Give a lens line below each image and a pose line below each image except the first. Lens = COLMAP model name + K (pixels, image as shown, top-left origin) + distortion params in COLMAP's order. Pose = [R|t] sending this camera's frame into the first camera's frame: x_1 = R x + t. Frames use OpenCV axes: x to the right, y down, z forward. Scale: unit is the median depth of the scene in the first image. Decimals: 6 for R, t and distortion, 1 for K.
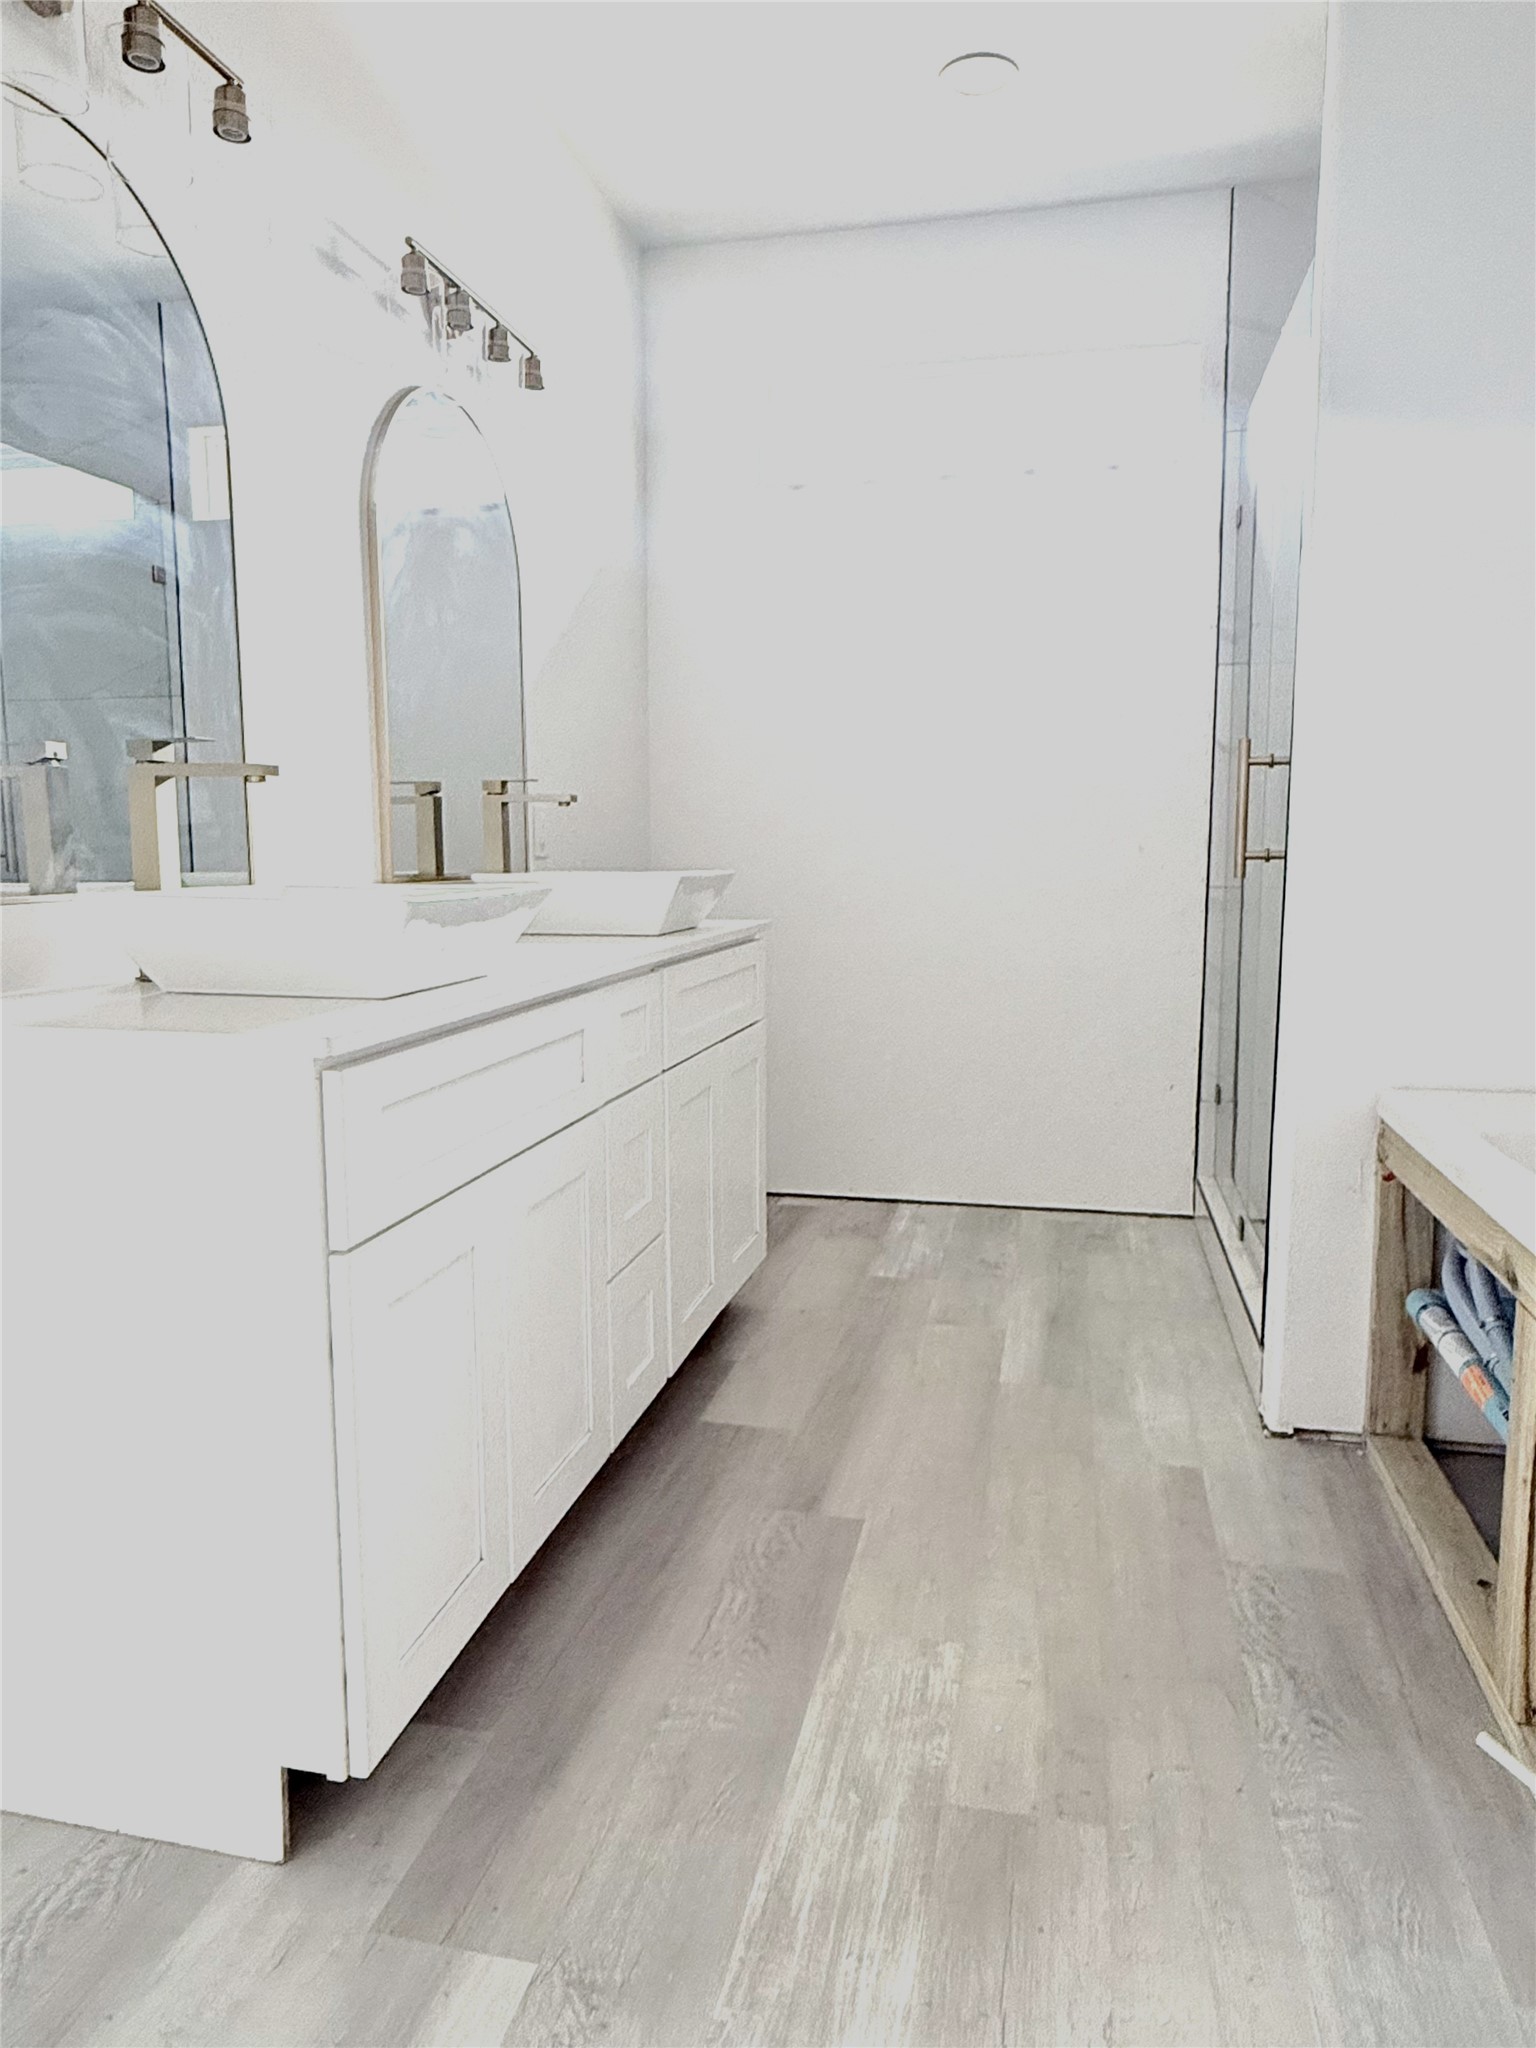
lens RADIAL K [[1320.1, 0, 791.0], [0, 1320.1, 1019.3], [0, 0, 1]] dist [-0.000157, 0.001929]
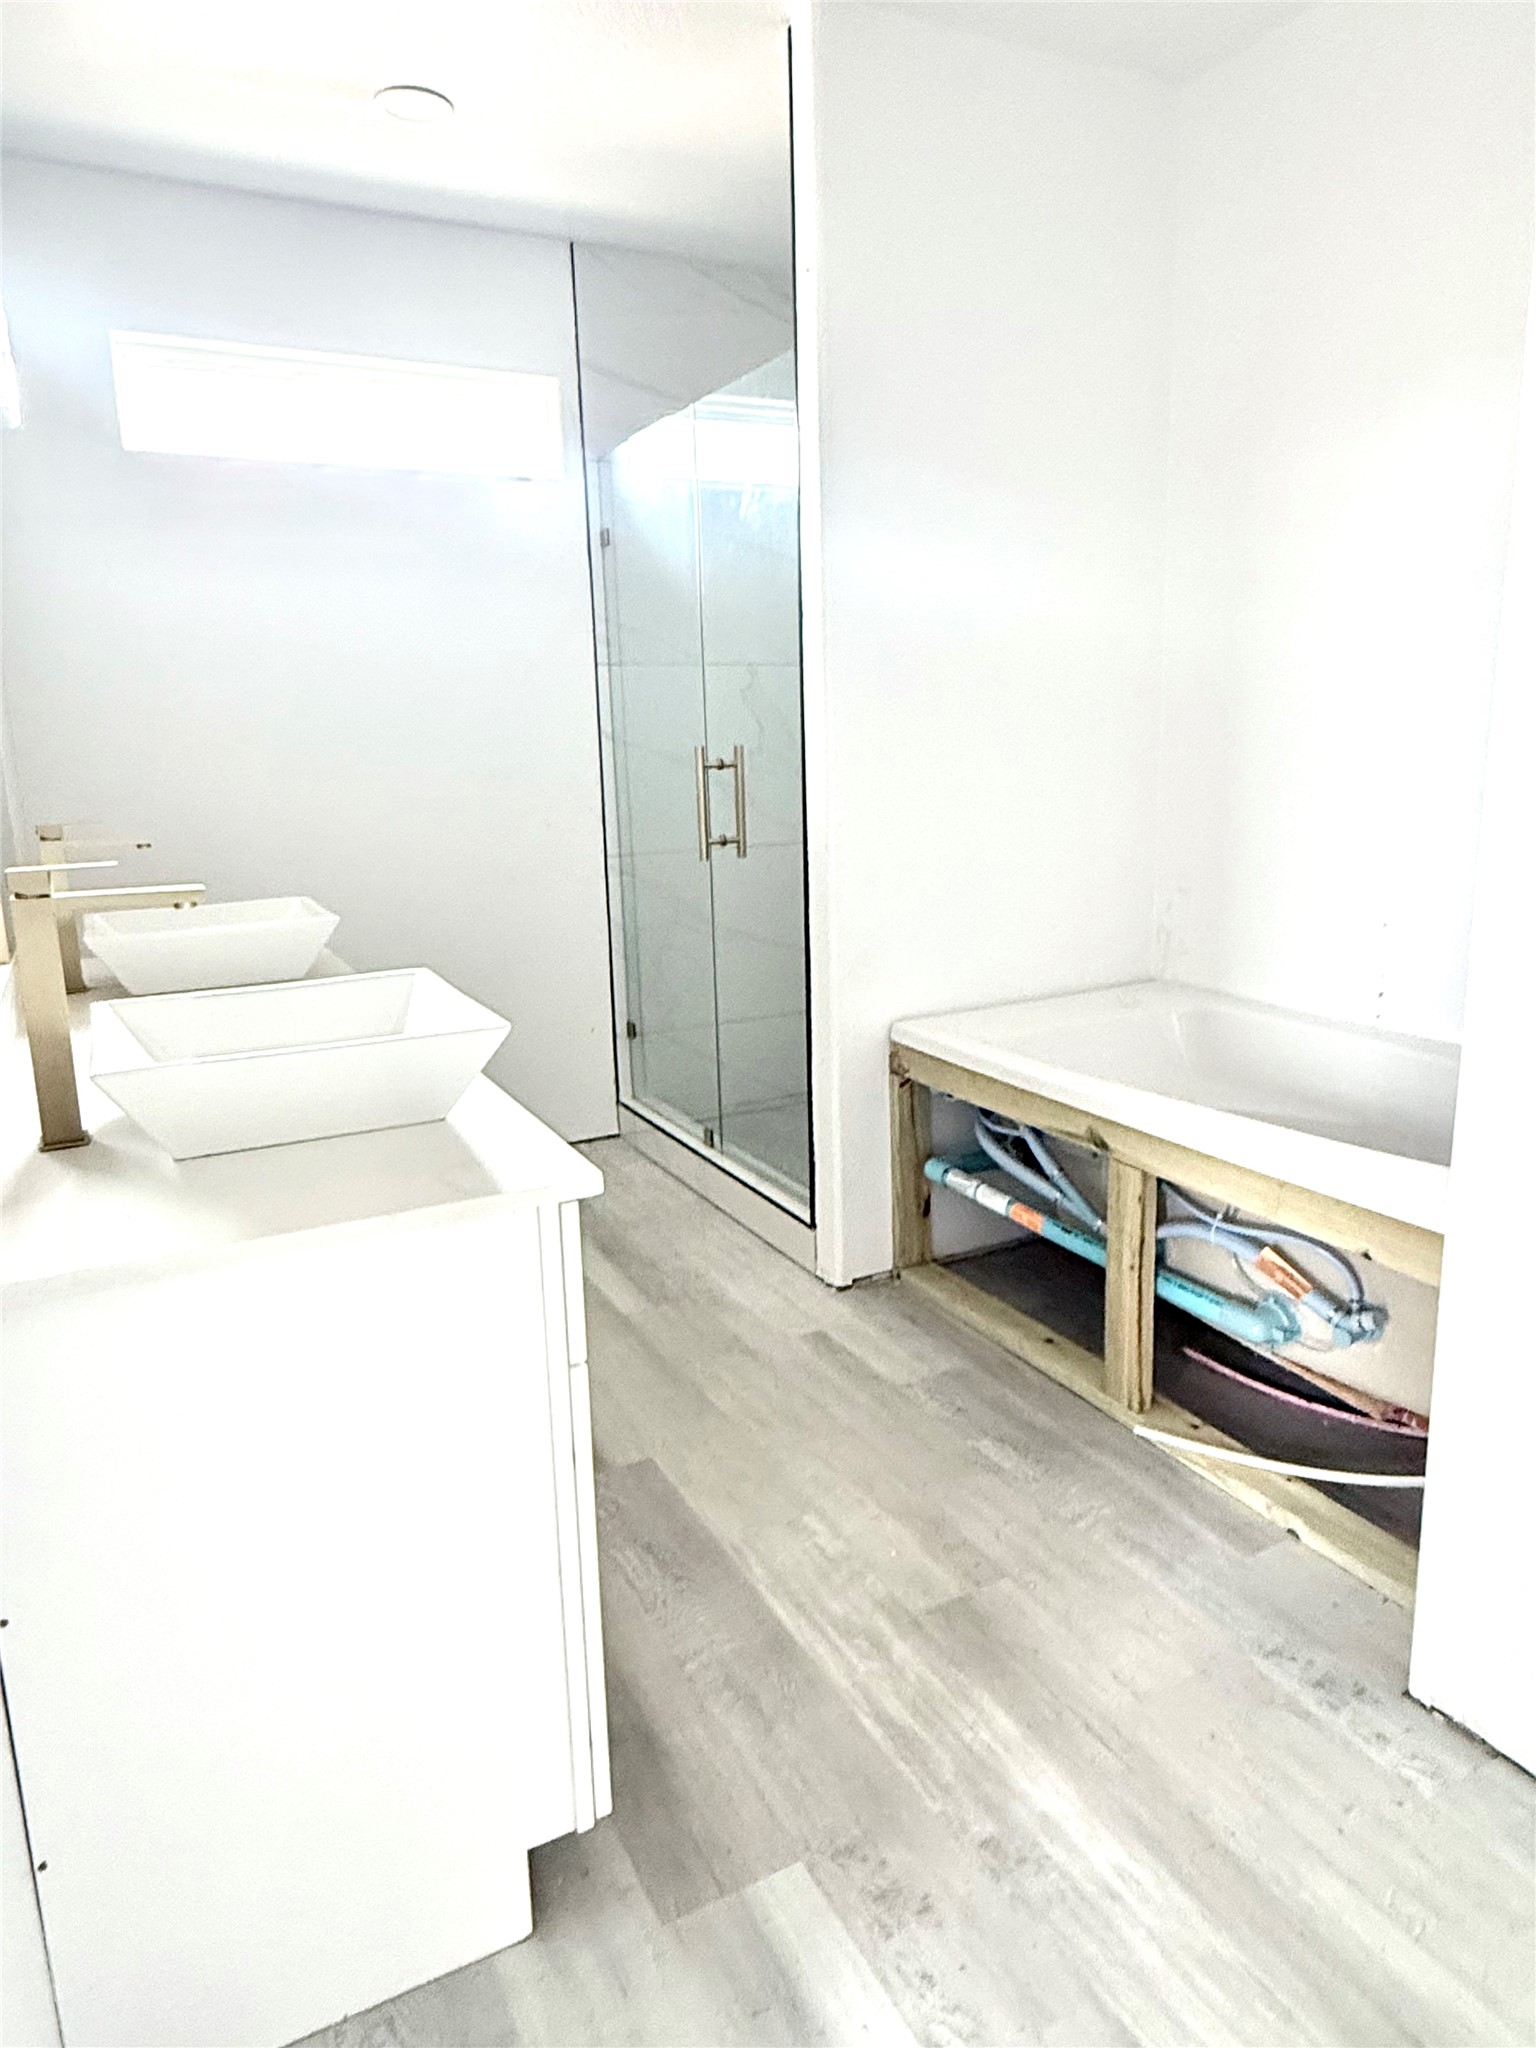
lens RADIAL K [[1276.5, 0, 774.6], [0, 1276.5, 995.0], [0, 0, 1]] dist [0.001038, 0.004159]
pose [[0.769229, -0.145328, 0.622227, -0.678543], [0.107692, 0.989348, 0.097938, -0.171037], [-0.629833, -0.008328, 0.776686, 0.069706]]
